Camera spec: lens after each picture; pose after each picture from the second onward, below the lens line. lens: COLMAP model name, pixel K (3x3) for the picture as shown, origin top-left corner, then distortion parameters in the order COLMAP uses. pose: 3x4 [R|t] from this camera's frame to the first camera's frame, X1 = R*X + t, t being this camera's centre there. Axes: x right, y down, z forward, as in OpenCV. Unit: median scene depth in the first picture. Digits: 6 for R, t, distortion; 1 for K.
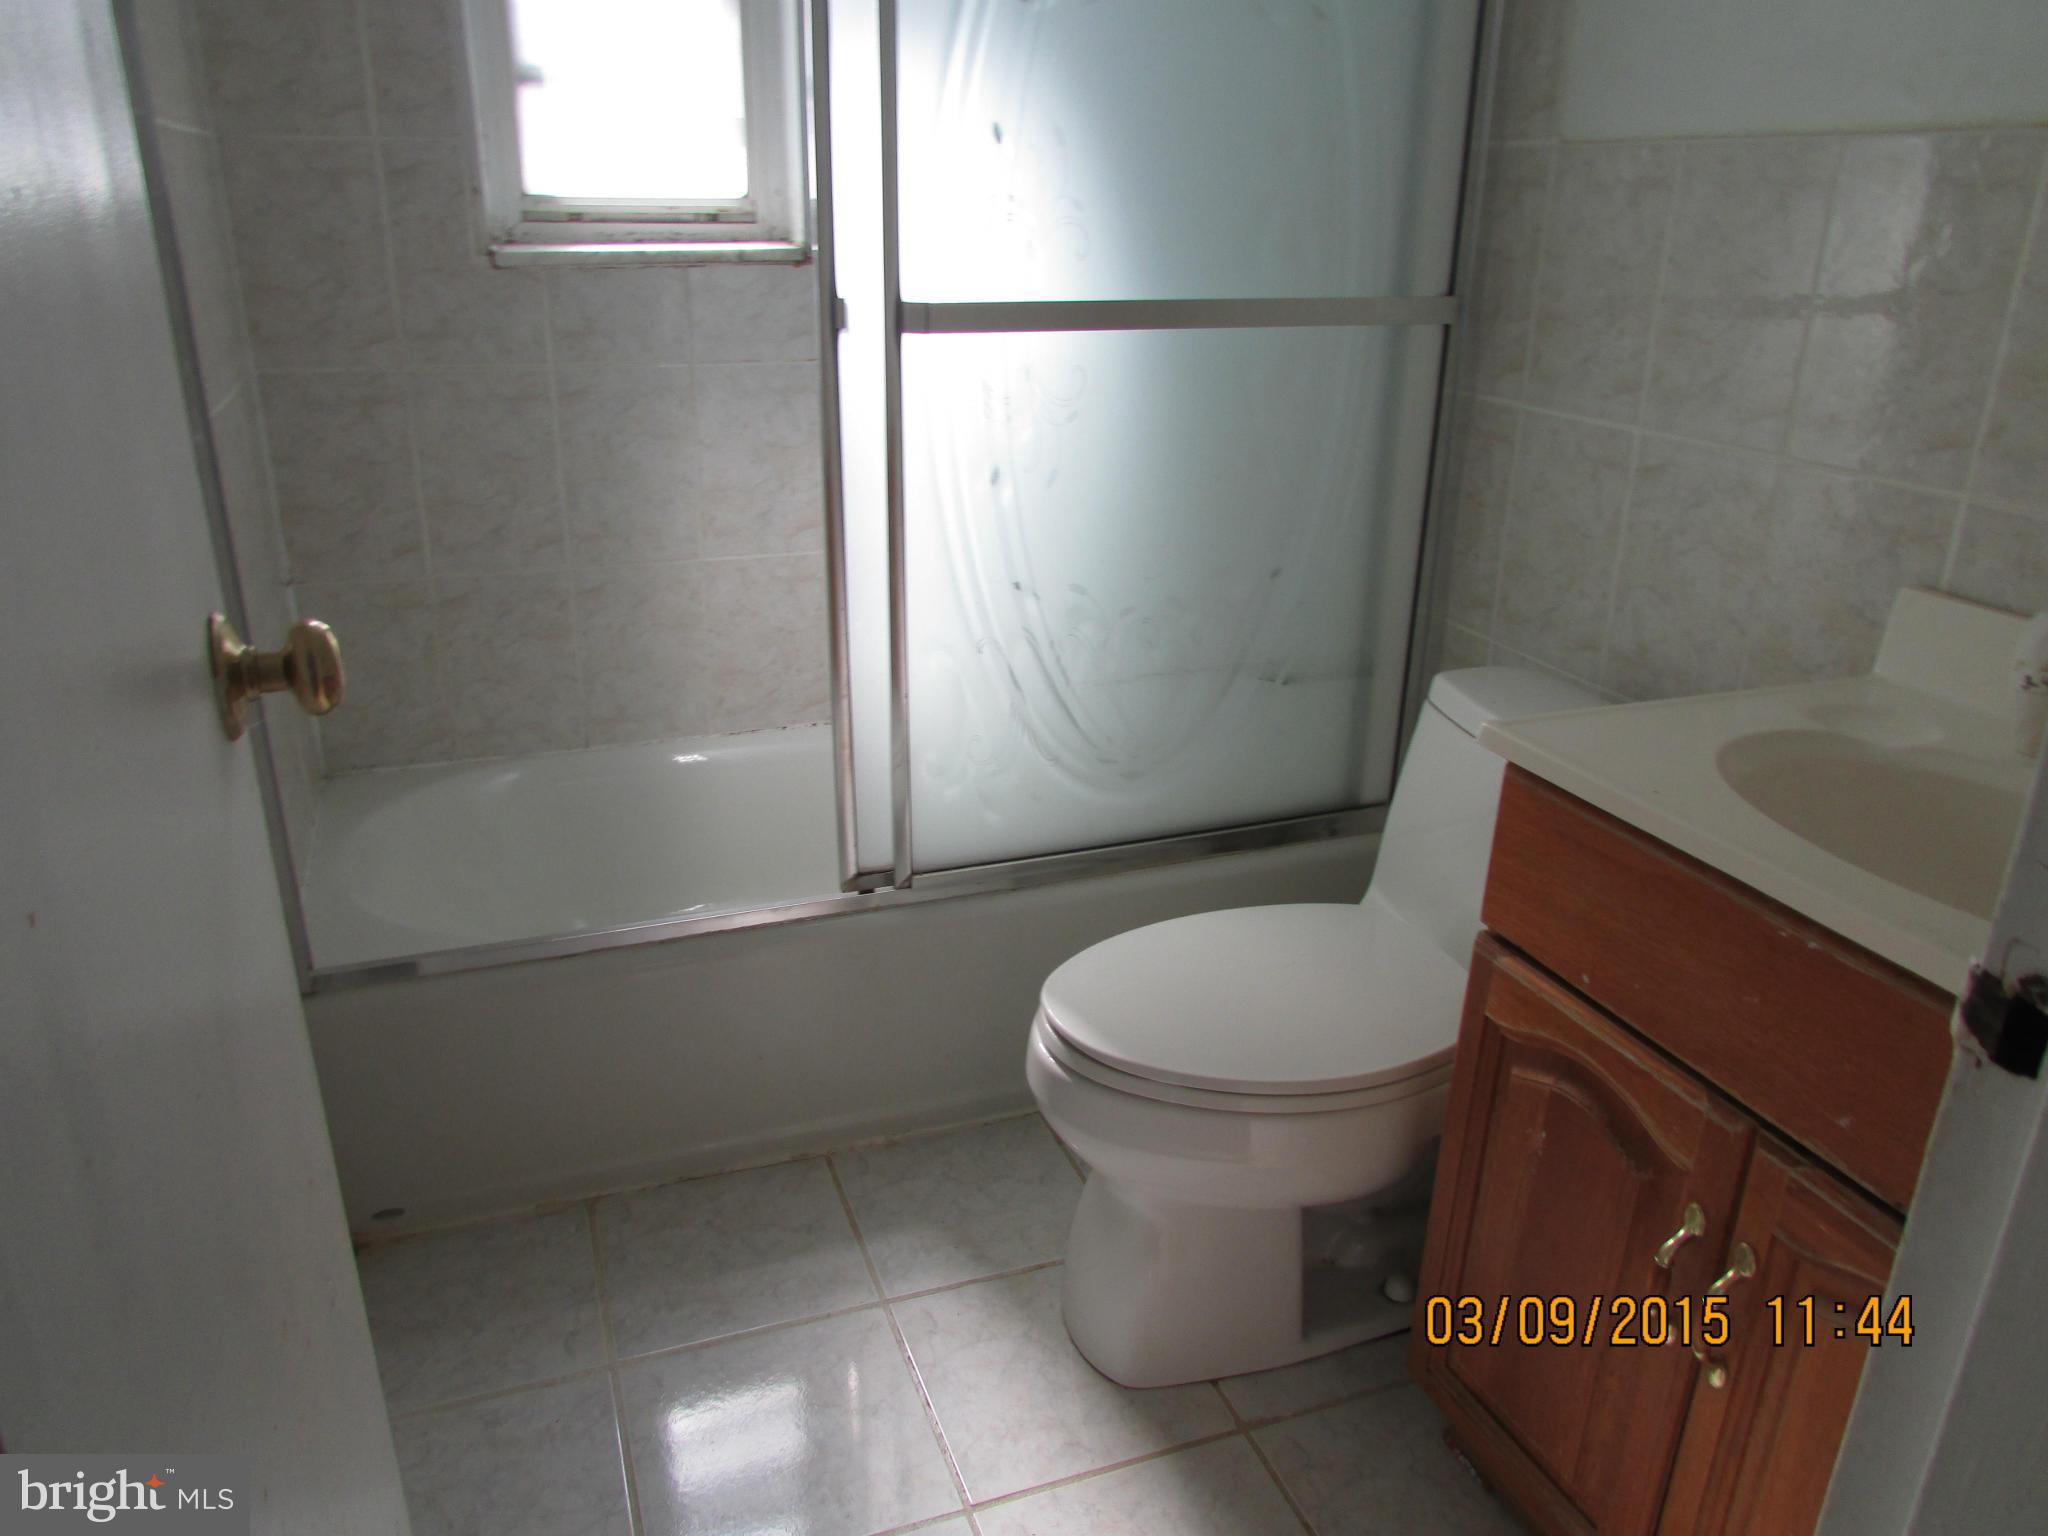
lens RADIAL K [[1457.1, 0, 1024.0], [0, 1457.1, 768.0], [0, 0, 1]] dist [-0.028797, 0.010338]
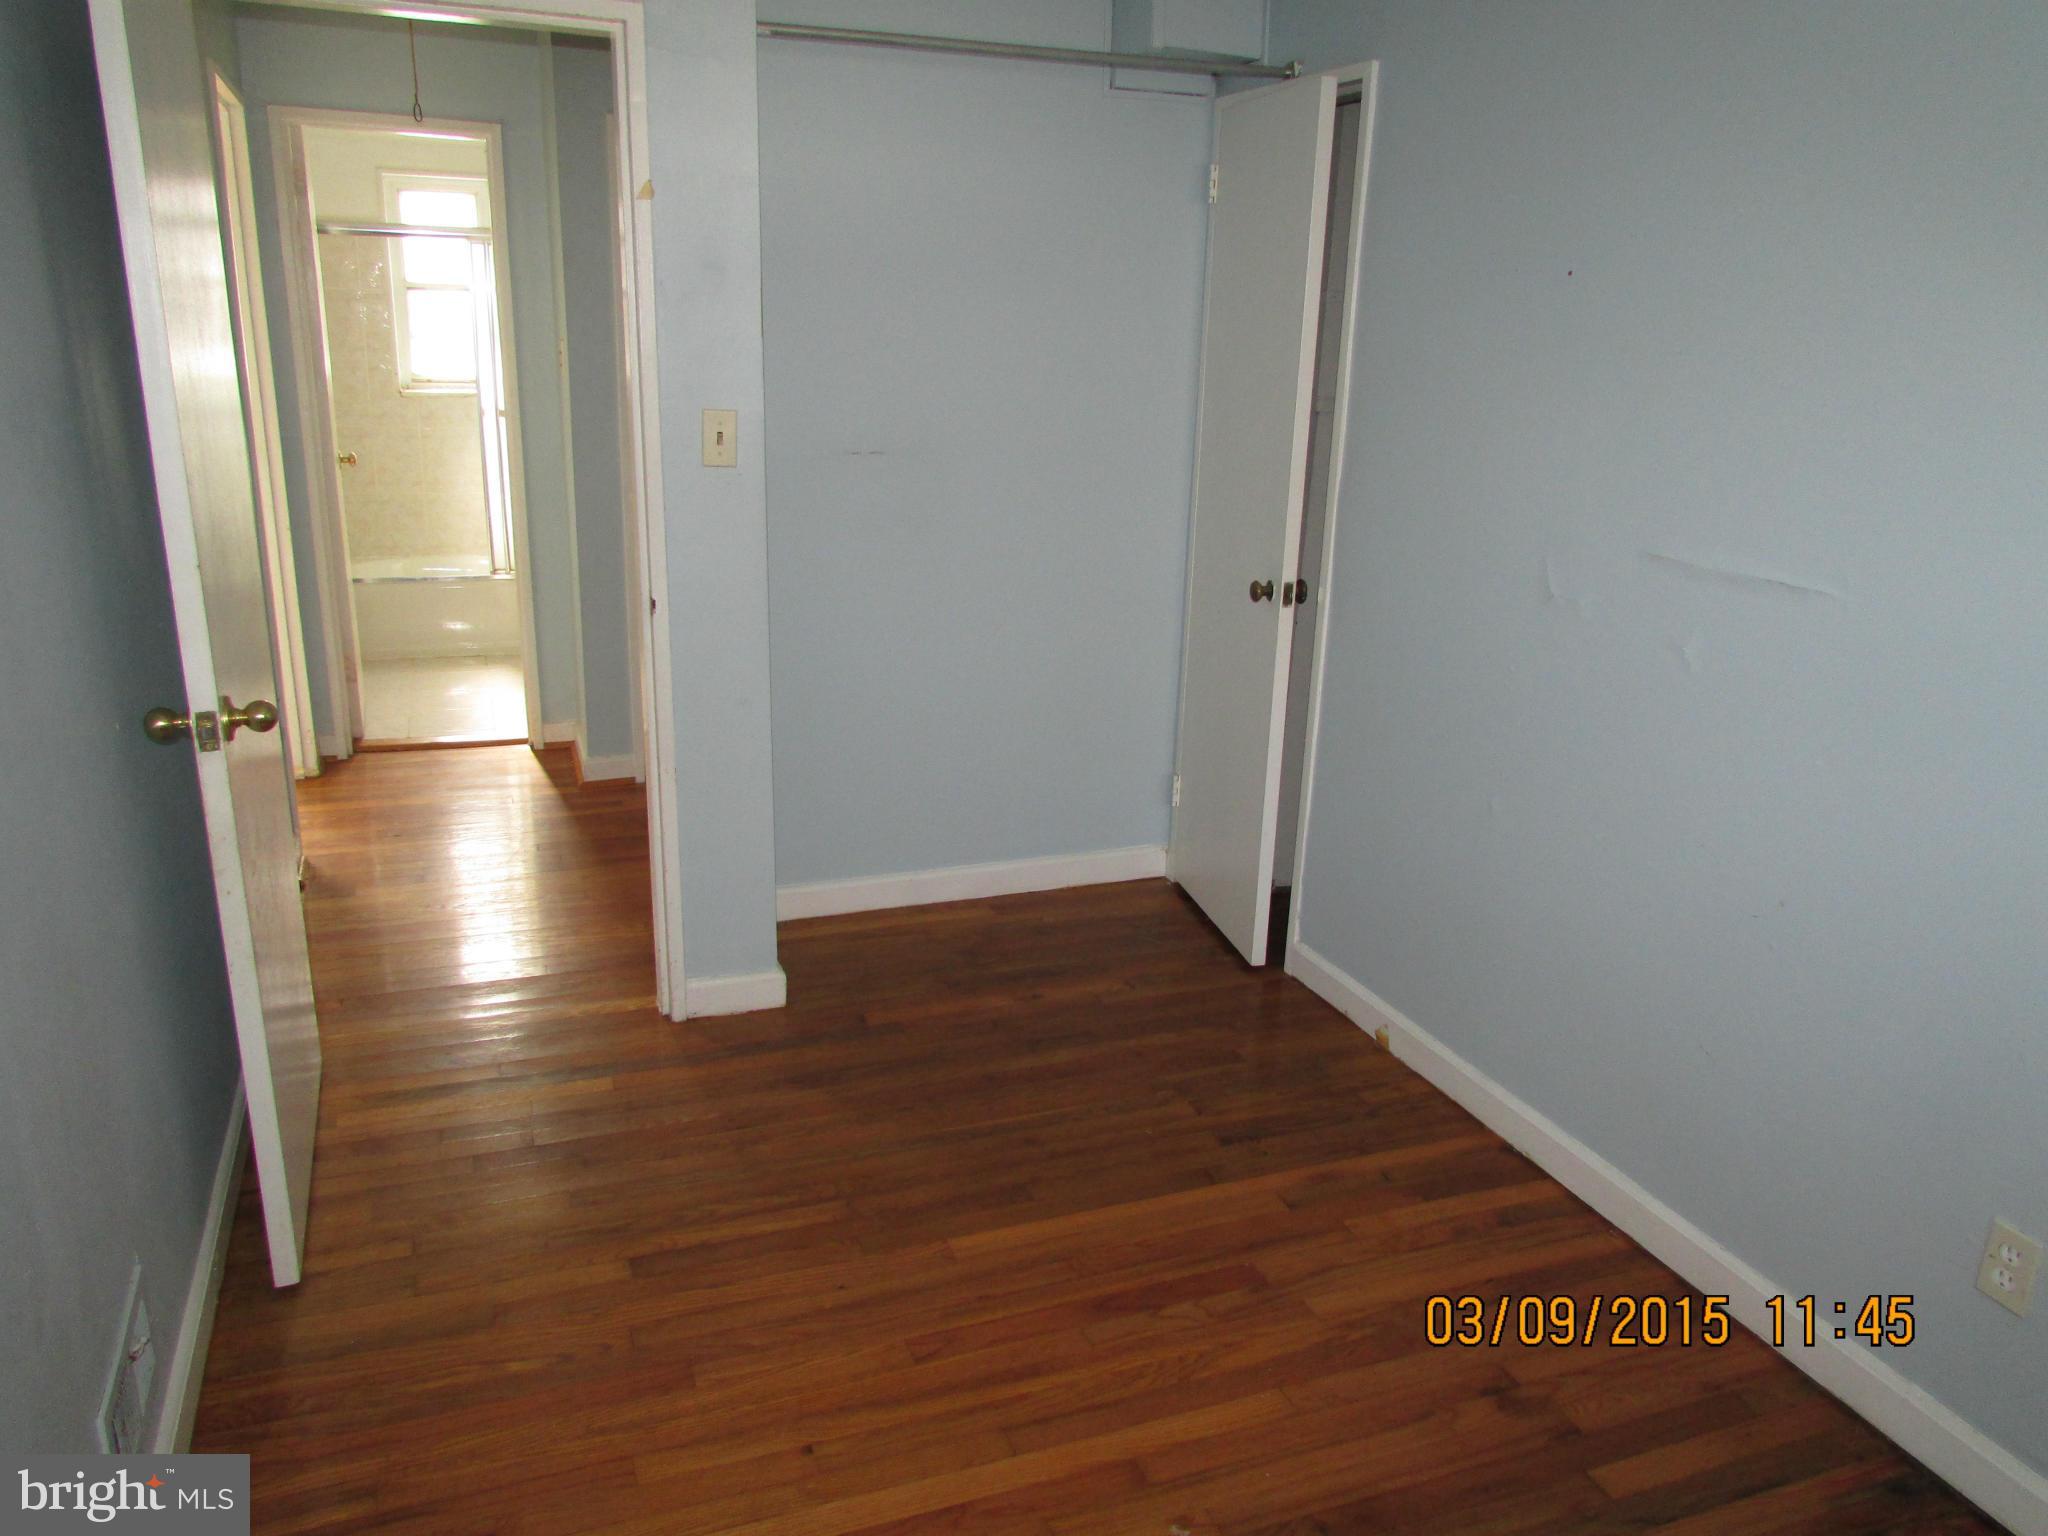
lens RADIAL K [[1457.1, 0, 1024.0], [0, 1457.1, 768.0], [0, 0, 1]] dist [-0.028797, 0.010338]
pose [[0.999680, 0.018279, 0.017467, 0.952444], [-0.017044, 0.997511, -0.068416, 0.657839], [-0.018674, 0.068096, 0.997504, -2.125307]]
